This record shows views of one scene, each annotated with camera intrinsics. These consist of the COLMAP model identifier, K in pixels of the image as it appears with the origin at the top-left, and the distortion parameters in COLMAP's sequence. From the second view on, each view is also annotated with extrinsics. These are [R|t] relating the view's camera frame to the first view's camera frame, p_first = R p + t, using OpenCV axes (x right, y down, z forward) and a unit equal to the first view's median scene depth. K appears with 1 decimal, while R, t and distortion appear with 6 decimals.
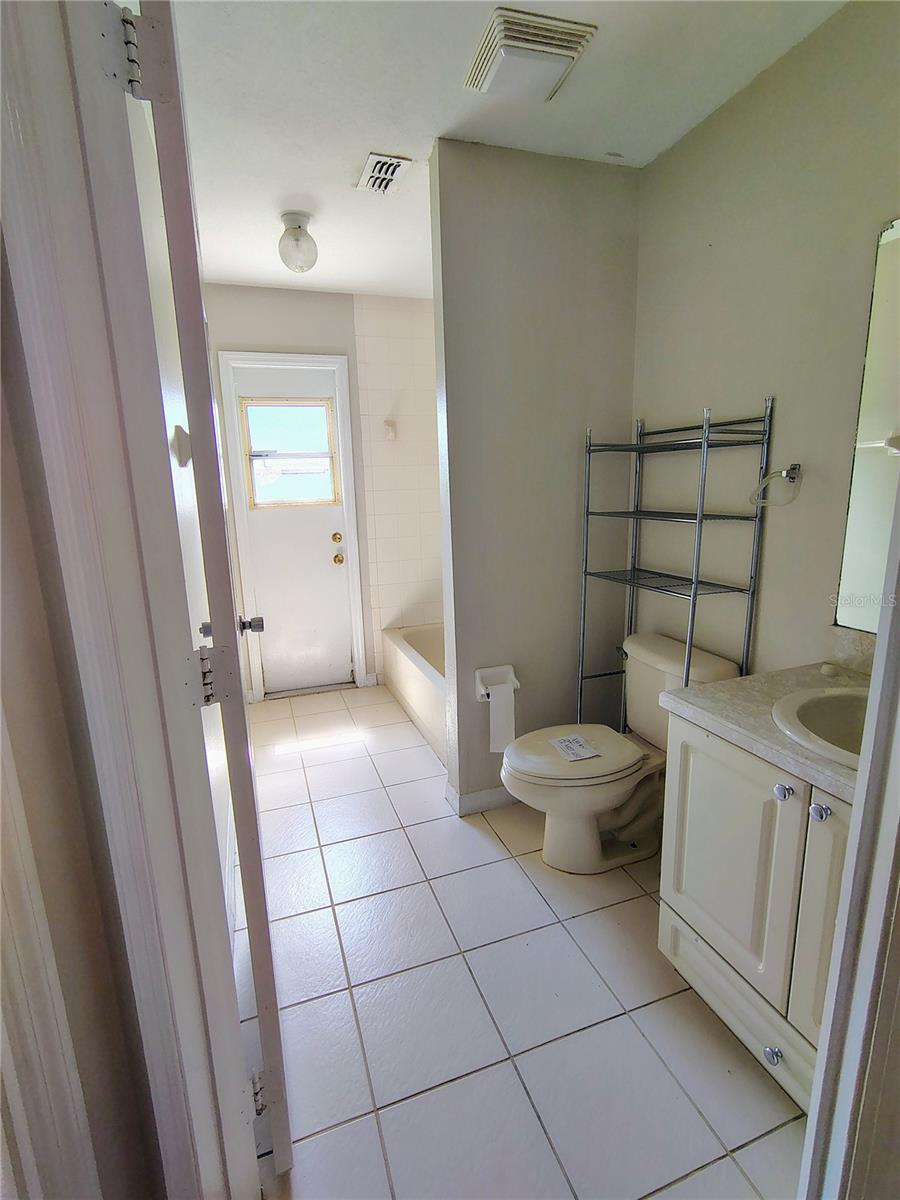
lens RADIAL K [[563.1, 0, 442.4], [0, 563.1, 599.9], [0, 0, 1]] dist [-0.005985, 0.000320]
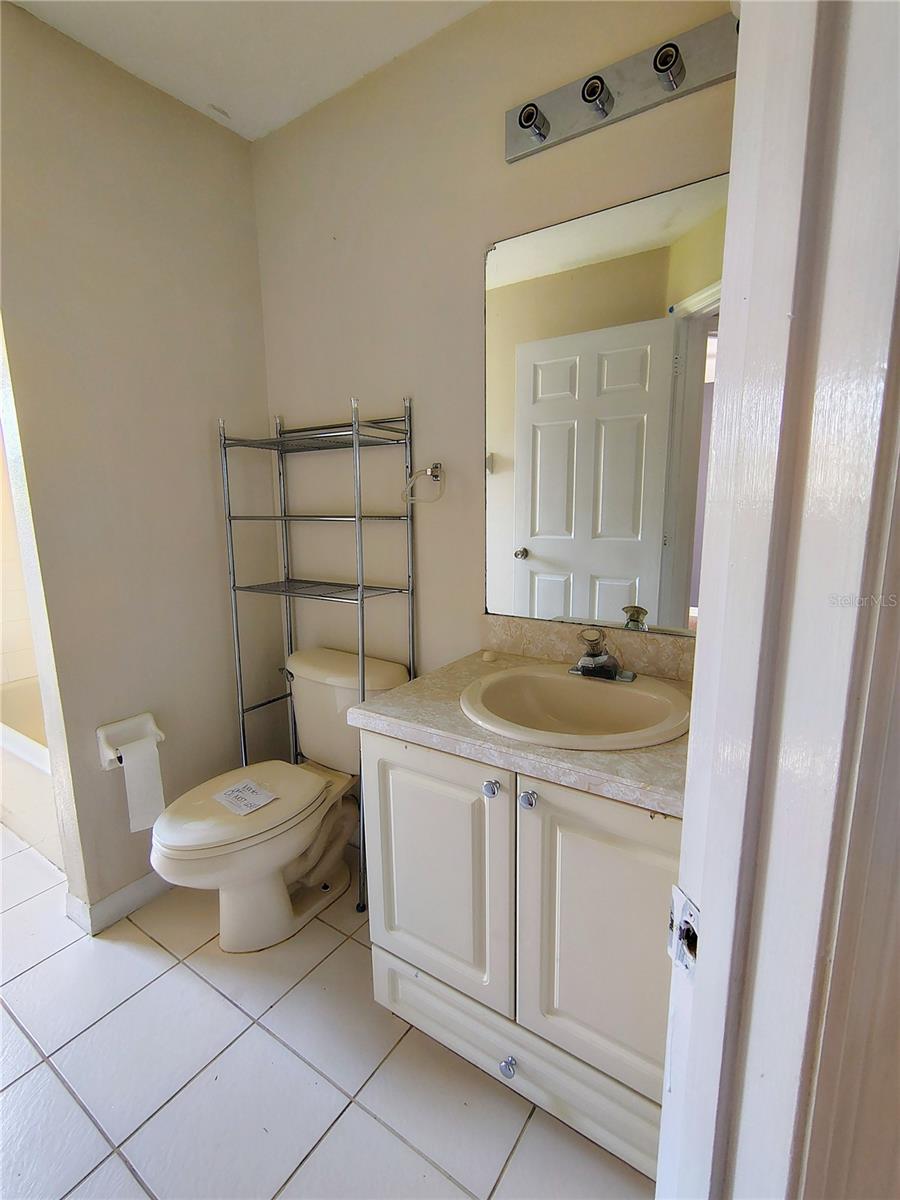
lens RADIAL K [[563.1, 0, 442.4], [0, 563.1, 599.9], [0, 0, 1]] dist [-0.005985, 0.000320]
pose [[0.805660, -0.084866, 0.586267, 0.007827], [0.111353, 0.993739, -0.009174, 0.016269], [-0.581818, 0.072674, 0.810066, 0.154311]]
